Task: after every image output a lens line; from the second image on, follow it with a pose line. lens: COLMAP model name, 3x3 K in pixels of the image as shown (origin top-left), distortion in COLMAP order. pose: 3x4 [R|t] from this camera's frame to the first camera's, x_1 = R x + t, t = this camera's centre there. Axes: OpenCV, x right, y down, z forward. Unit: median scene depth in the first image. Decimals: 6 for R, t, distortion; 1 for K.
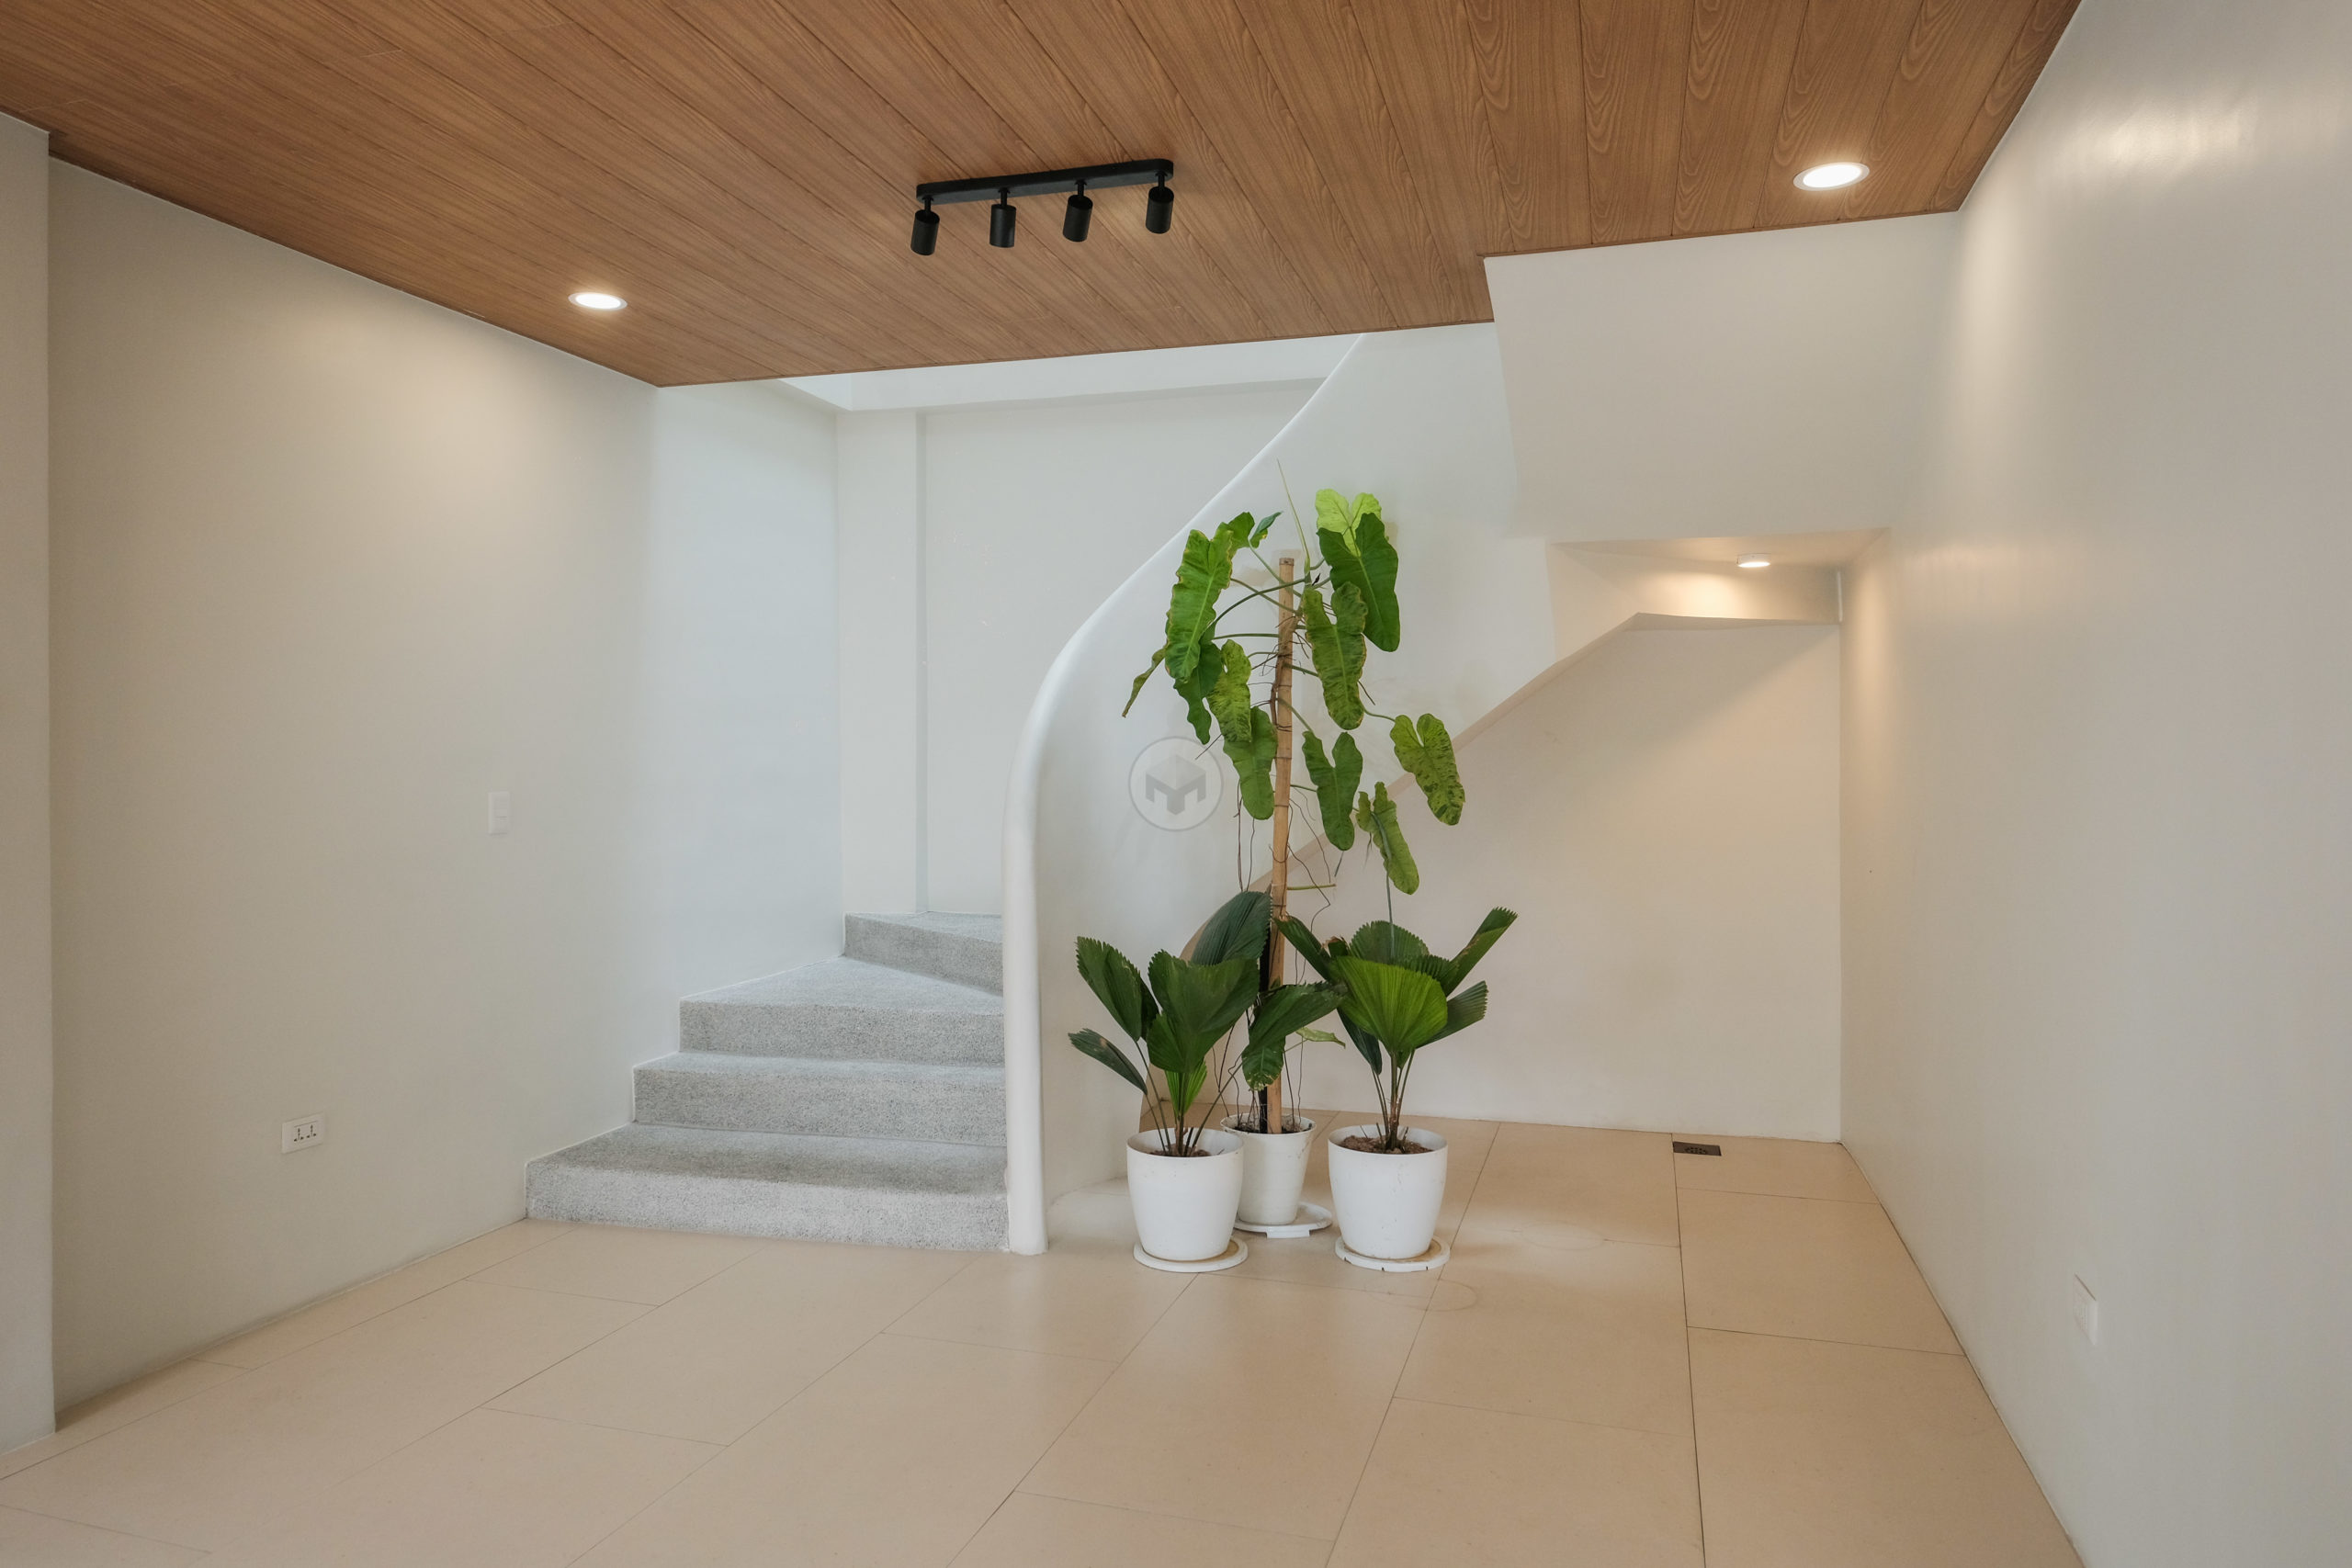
lens RADIAL K [[1636.3, 0, 1176.0], [0, 1636.3, 784.0], [0, 0, 1]] dist [0.006429, -0.000943]
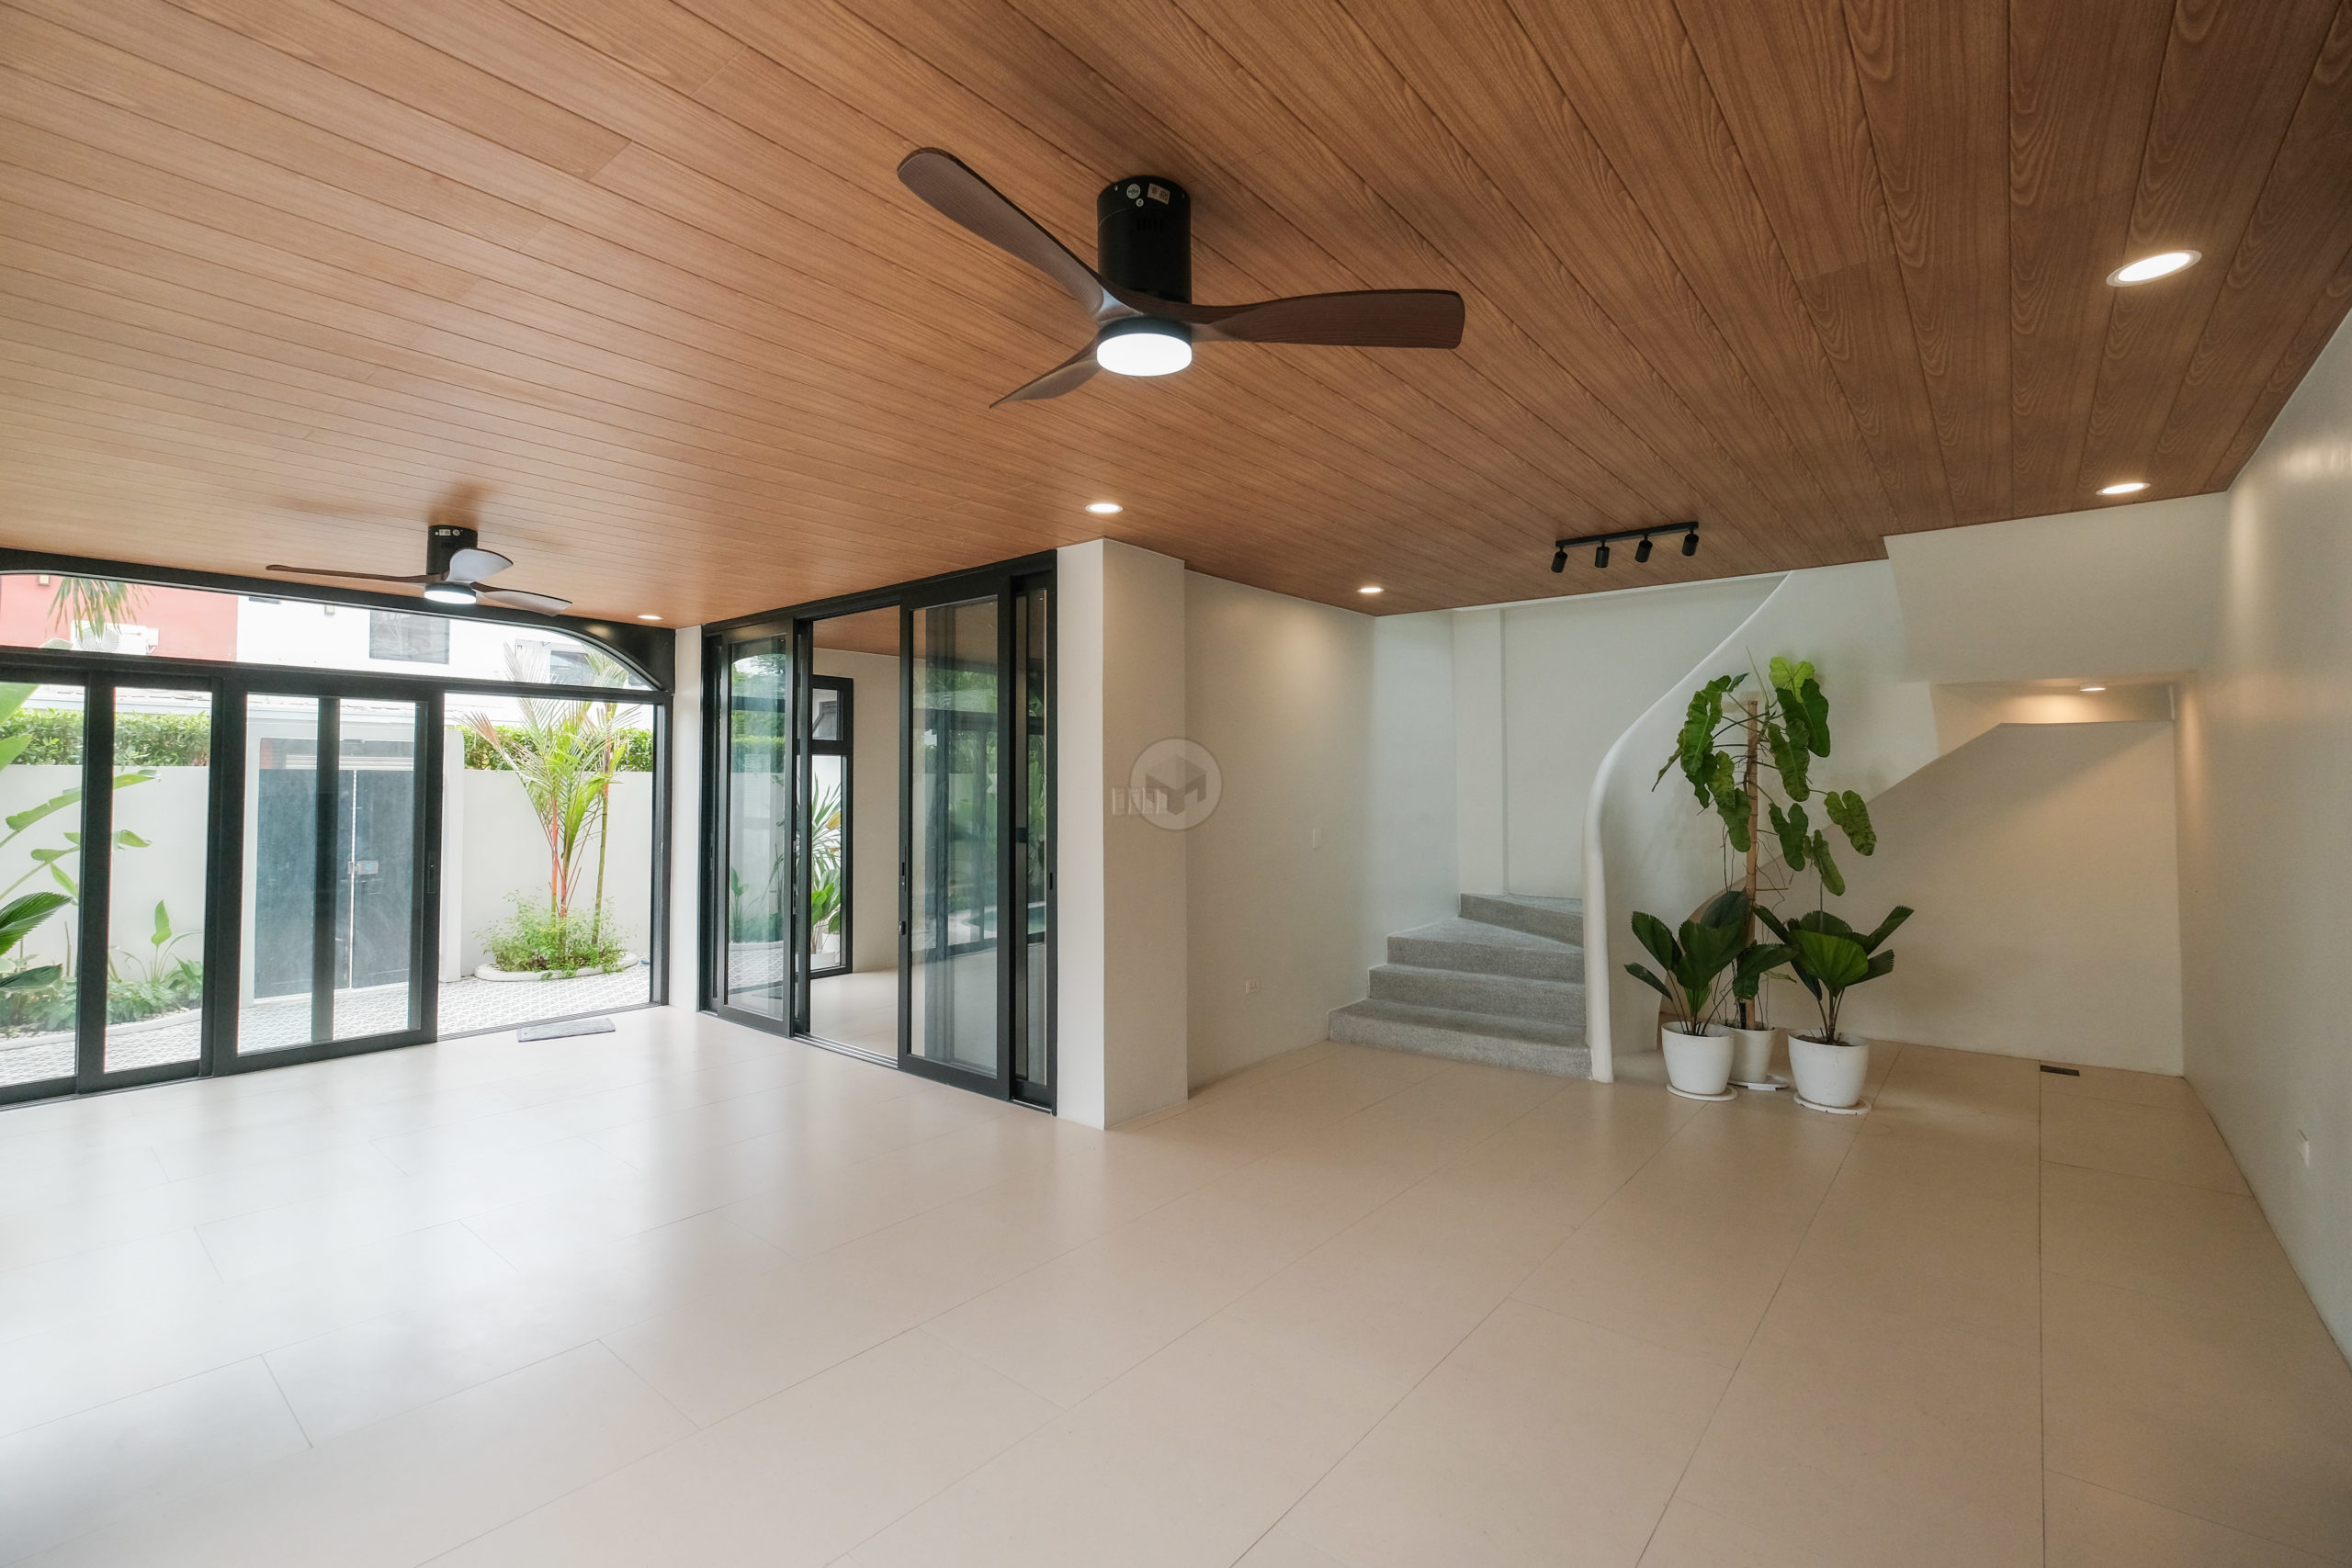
lens RADIAL K [[1034.9, 0, 1177.6], [0, 1034.9, 766.3], [0, 0, 1]] dist [-0.002164, -0.000007]
pose [[0.916692, -0.011129, -0.399439, -0.058651], [-0.004908, 0.999223, -0.039105, -0.022427], [0.399563, 0.037808, 0.915926, -0.275529]]
